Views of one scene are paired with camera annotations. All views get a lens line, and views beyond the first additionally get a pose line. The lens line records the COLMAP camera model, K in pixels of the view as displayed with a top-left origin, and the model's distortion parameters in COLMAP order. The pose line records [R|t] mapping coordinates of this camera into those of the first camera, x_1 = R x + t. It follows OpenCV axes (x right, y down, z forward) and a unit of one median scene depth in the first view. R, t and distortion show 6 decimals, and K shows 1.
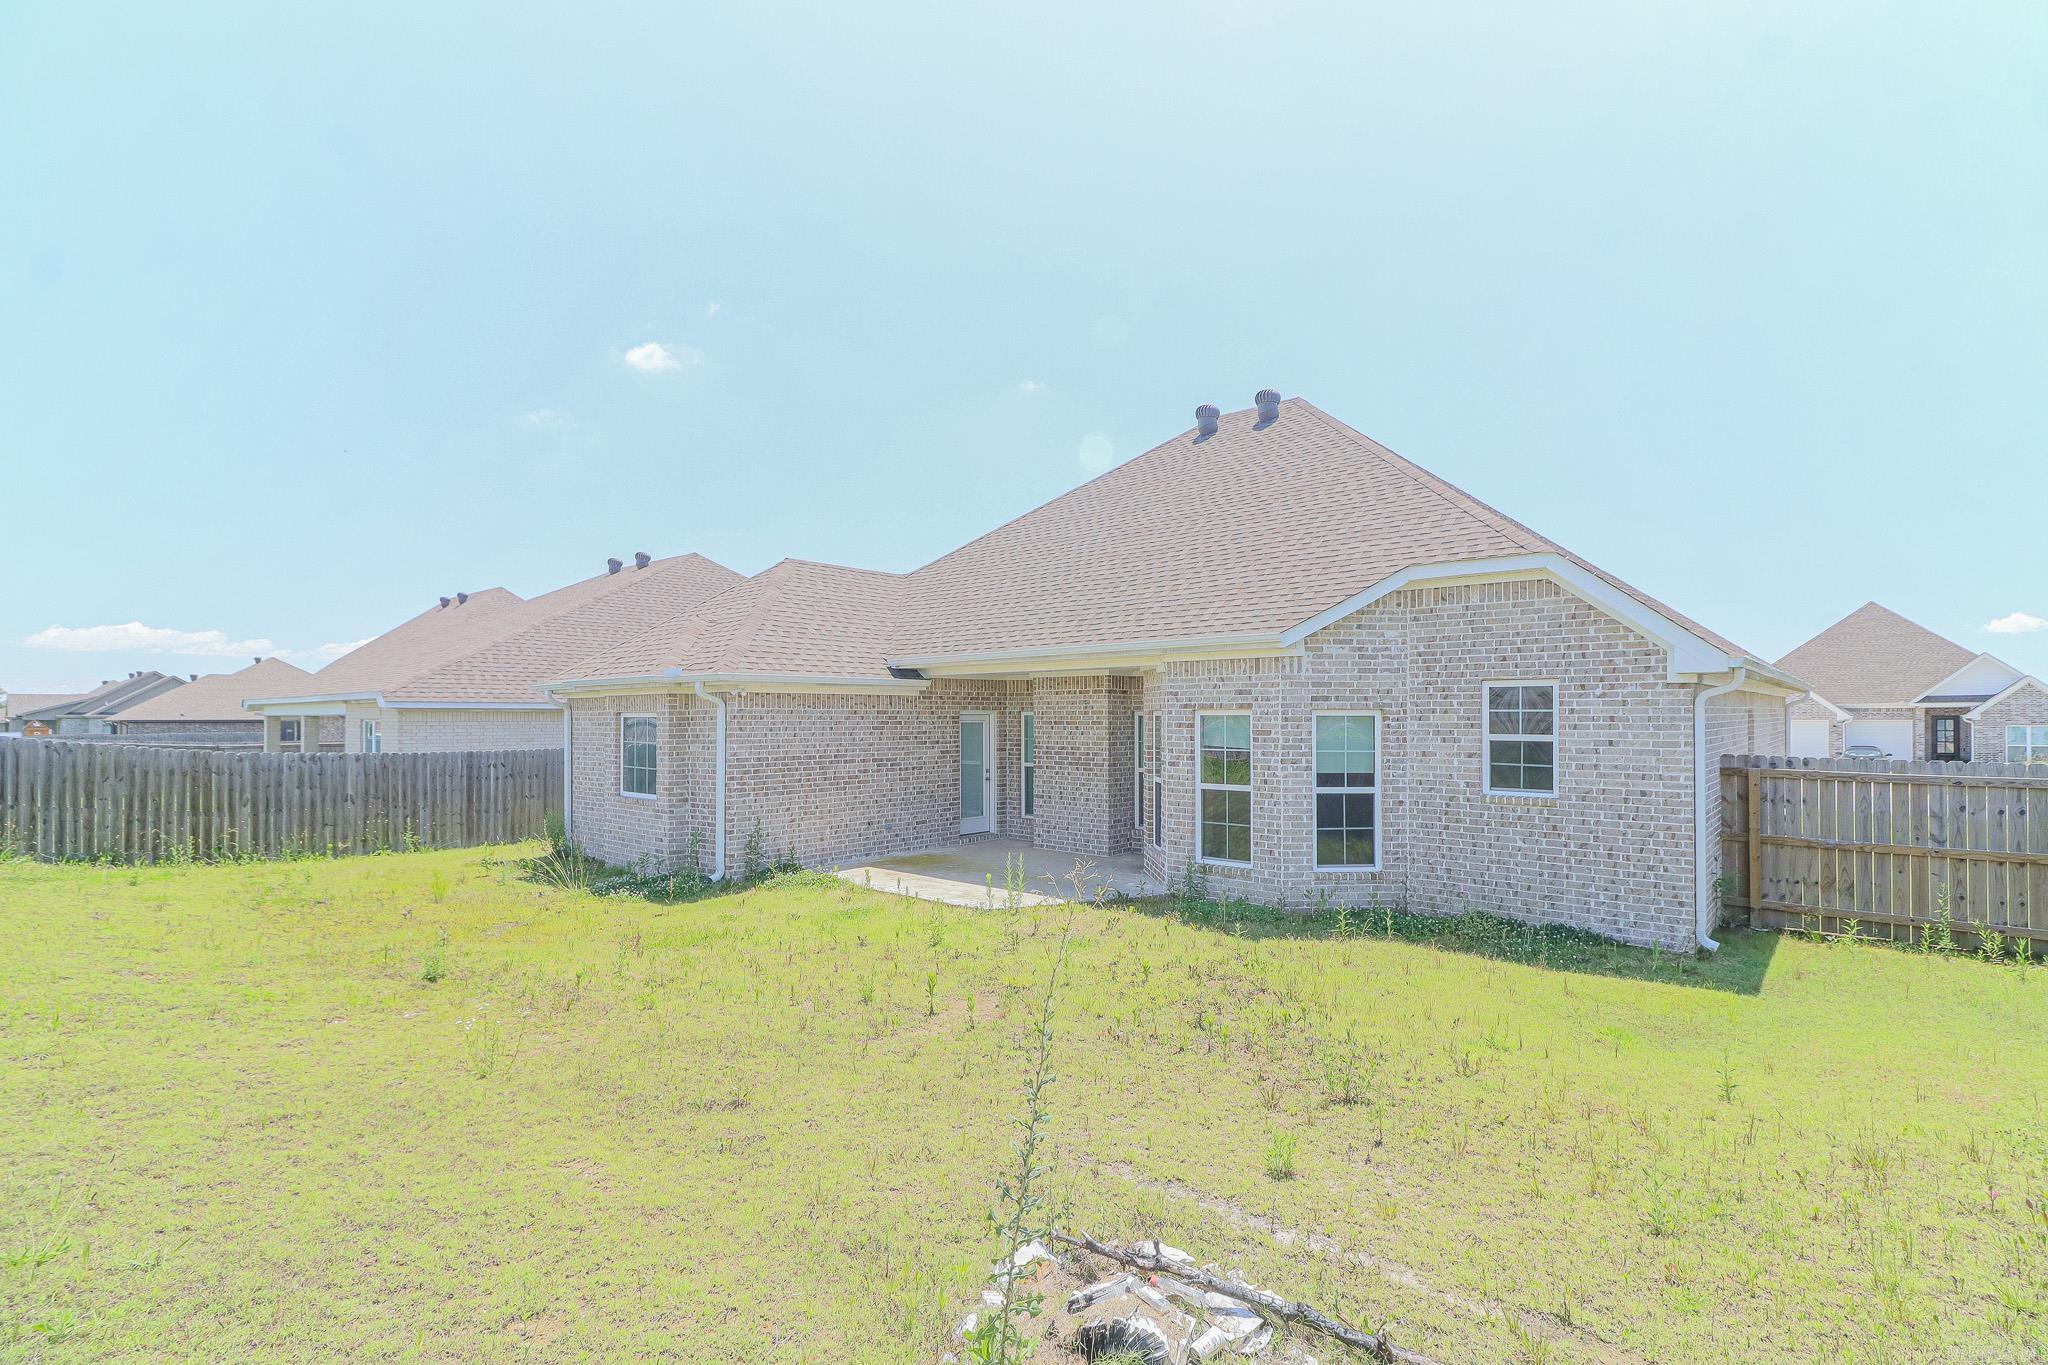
lens RADIAL K [[912.3, 0, 1024.8], [0, 912.3, 728.2], [0, 0, 1]] dist [-0.000196, -0.010132]
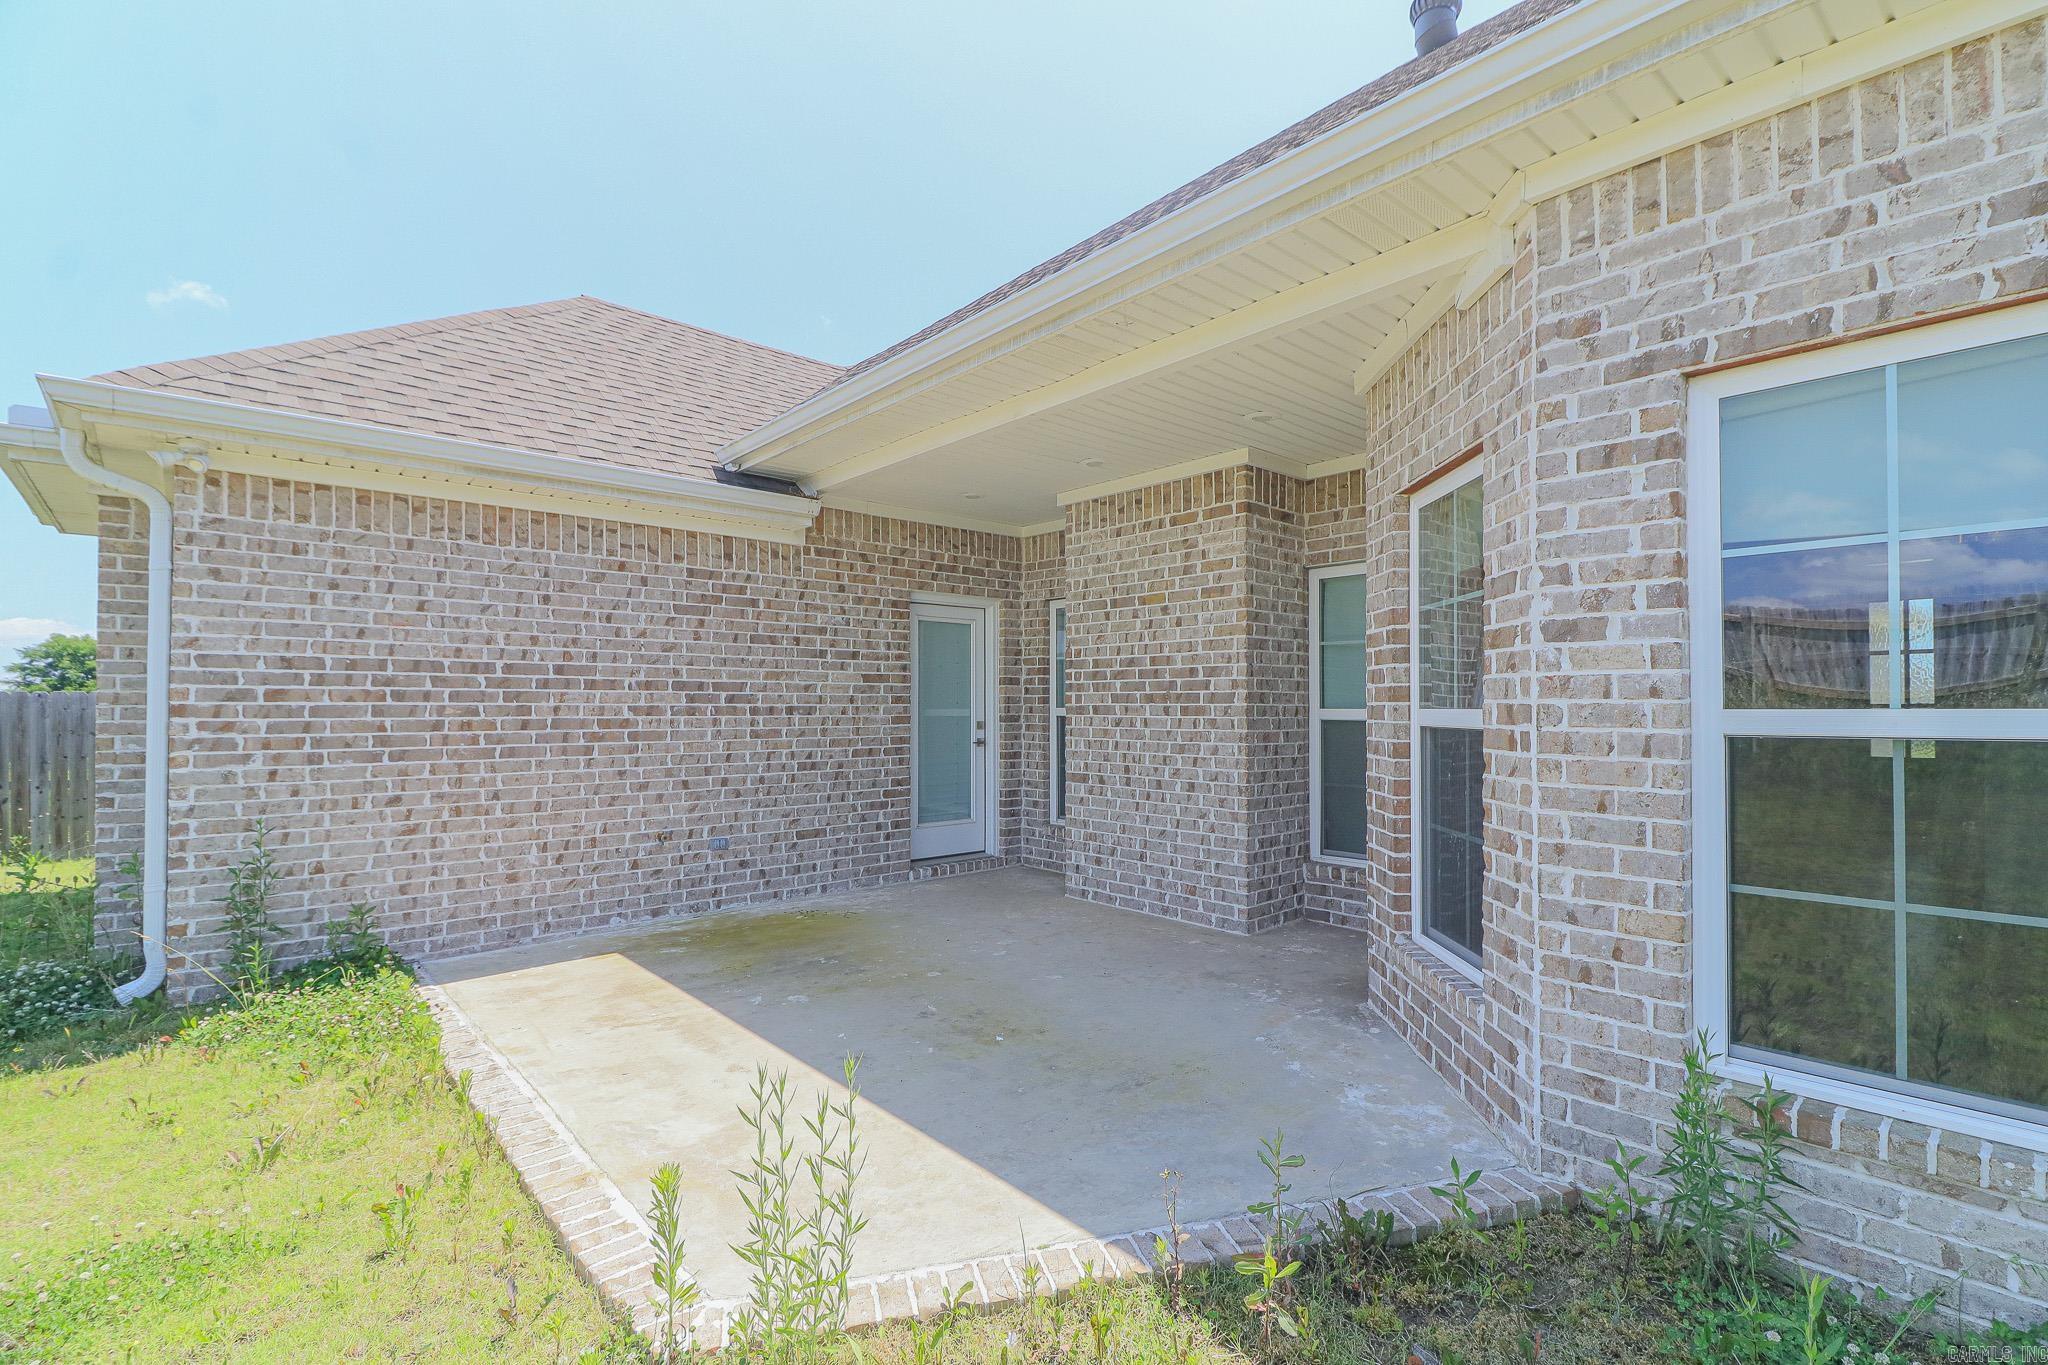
lens RADIAL K [[970.9, 0, 1024.0], [0, 970.9, 682.5], [0, 0, 1]] dist [0.003632, -0.011021]
pose [[0.995382, 0.002616, -0.095959, 0.036361], [-0.005777, 0.999449, -0.032680, 0.047281], [0.095821, 0.033083, 0.994849, 0.569011]]
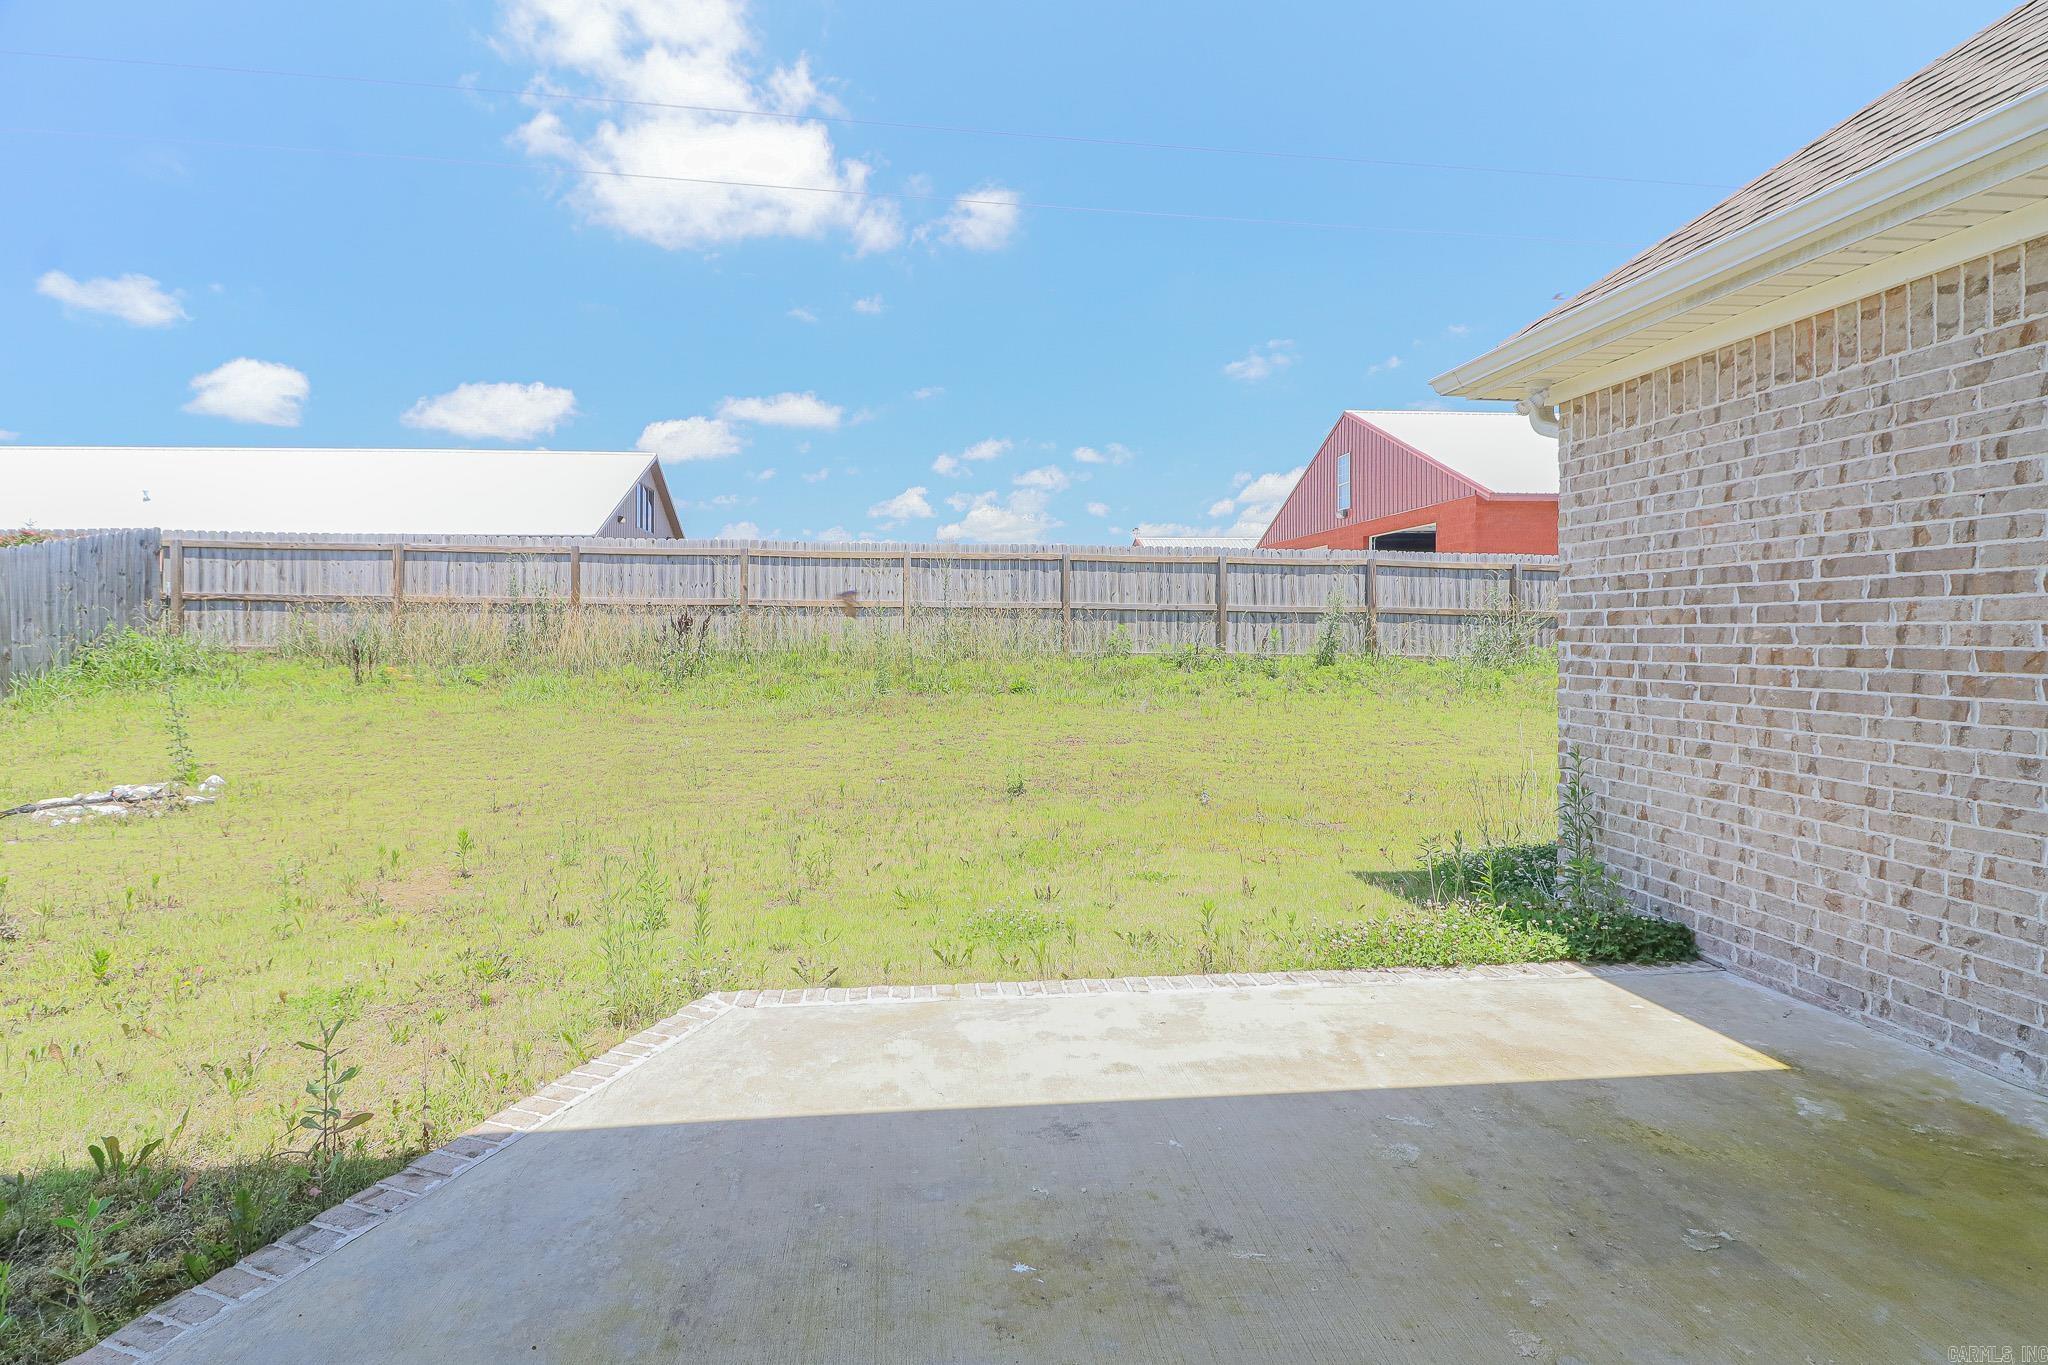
lens RADIAL K [[994.8, 0, 1030.8], [0, 994.8, 635.2], [0, 0, 1]] dist [0.016620, -0.014372]
pose [[-0.655869, 0.011543, -0.754786, 0.116430], [0.006819, 0.999933, 0.009366, 0.043320], [0.754844, 0.000996, -0.655904, 0.957622]]
